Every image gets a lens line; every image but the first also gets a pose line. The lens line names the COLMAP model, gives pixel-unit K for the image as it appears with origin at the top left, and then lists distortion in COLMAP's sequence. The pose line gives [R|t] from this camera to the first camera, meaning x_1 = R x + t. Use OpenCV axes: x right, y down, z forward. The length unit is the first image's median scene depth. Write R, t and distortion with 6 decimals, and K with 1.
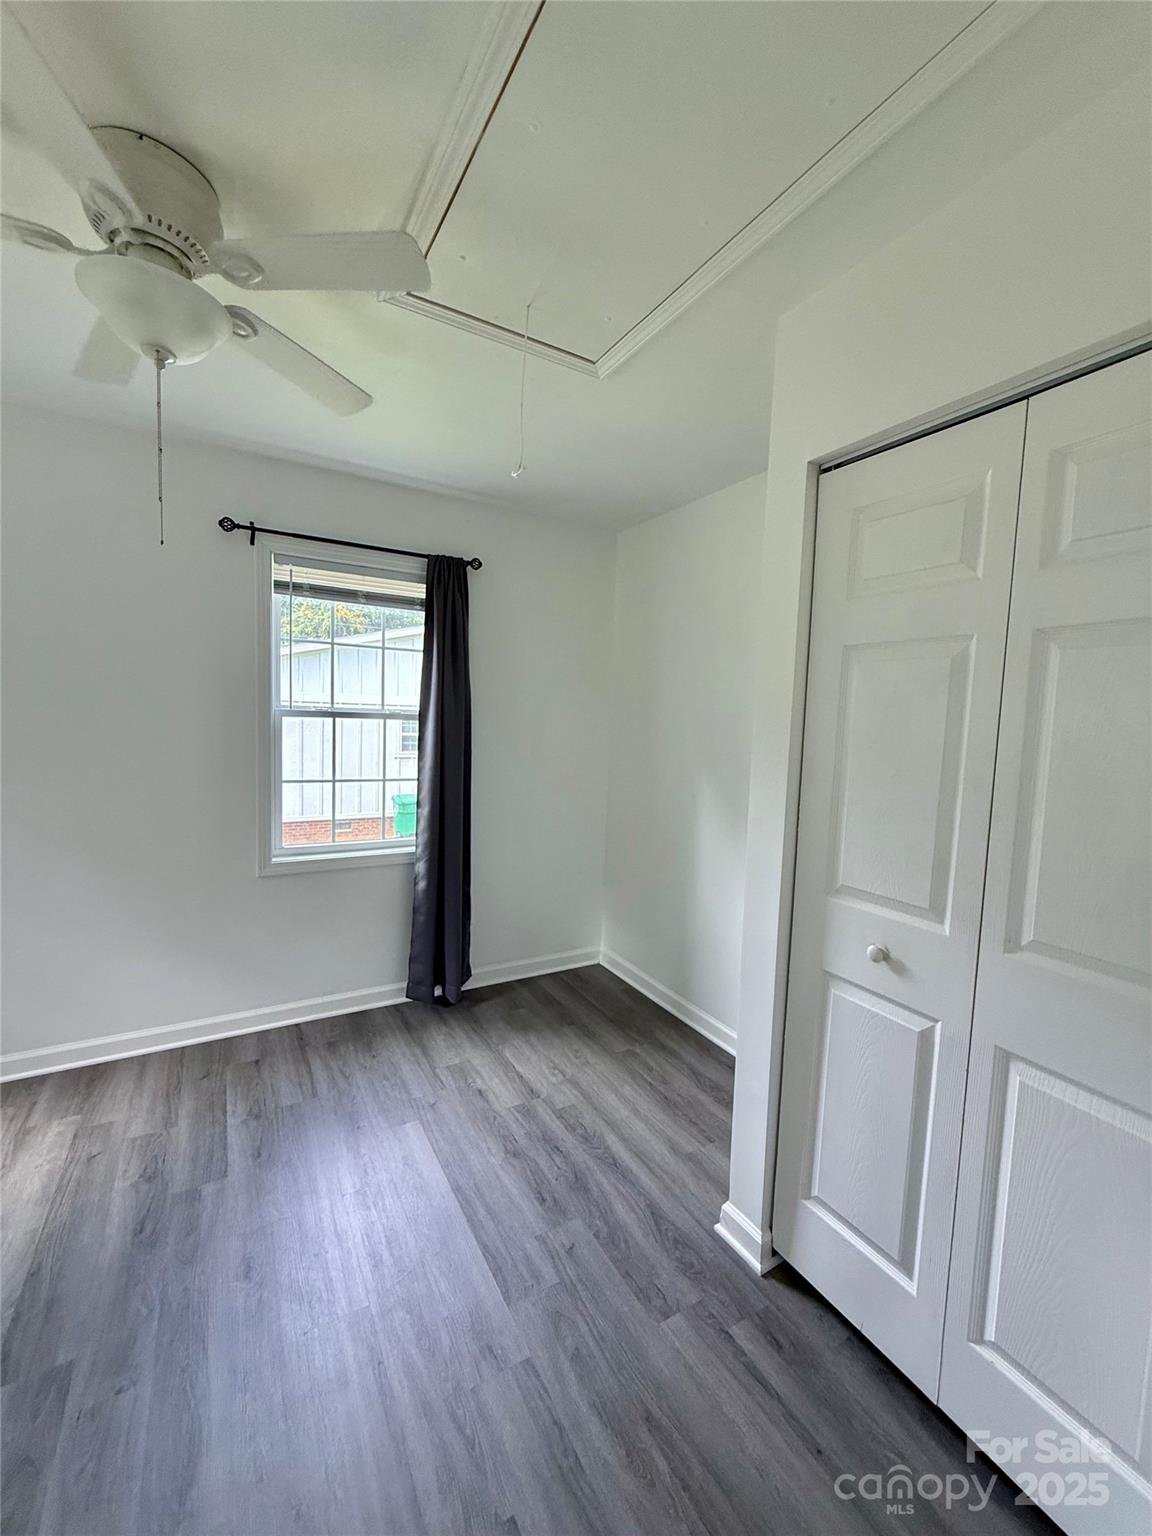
lens RADIAL K [[616.5, 0, 577.9], [0, 616.5, 764.4], [0, 0, 1]] dist [0.000591, 0.001086]
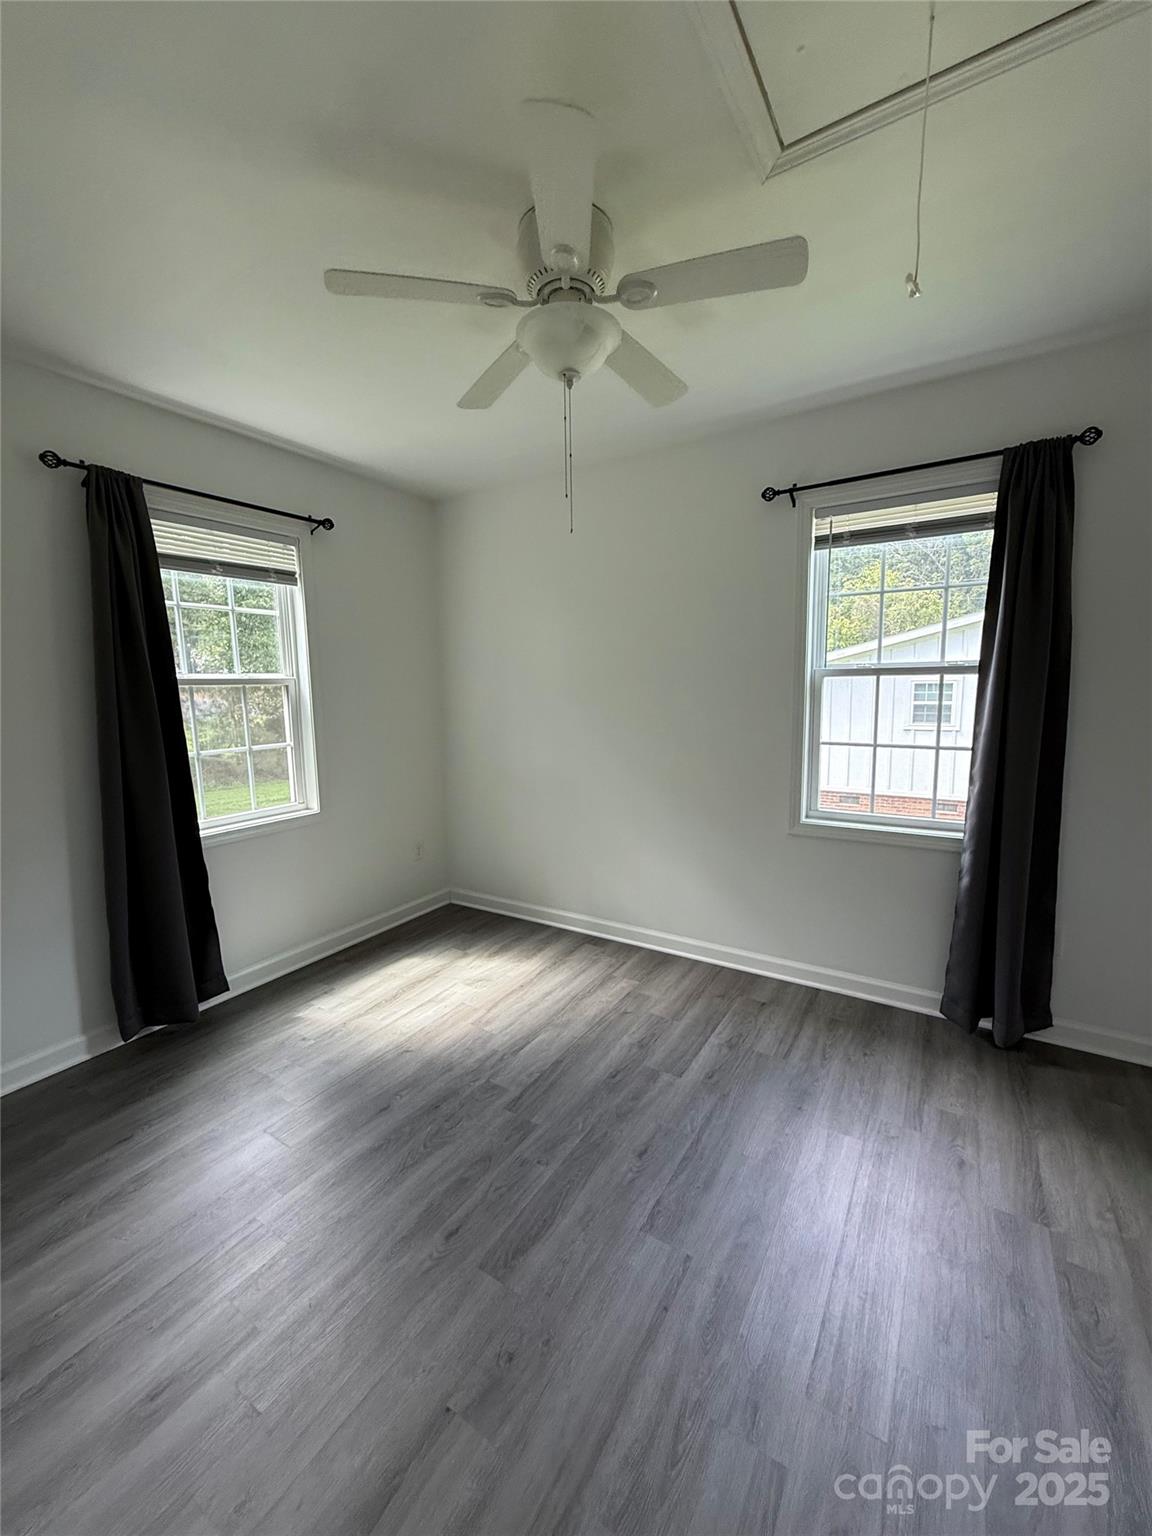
lens RADIAL K [[616.5, 0, 577.9], [0, 616.5, 764.4], [0, 0, 1]] dist [0.000591, 0.001086]
pose [[0.466732, 0.072261, -0.881442, 0.237462], [-0.037234, 0.997378, 0.062050, 0.016916], [0.883615, 0.003859, 0.468199, 0.221200]]
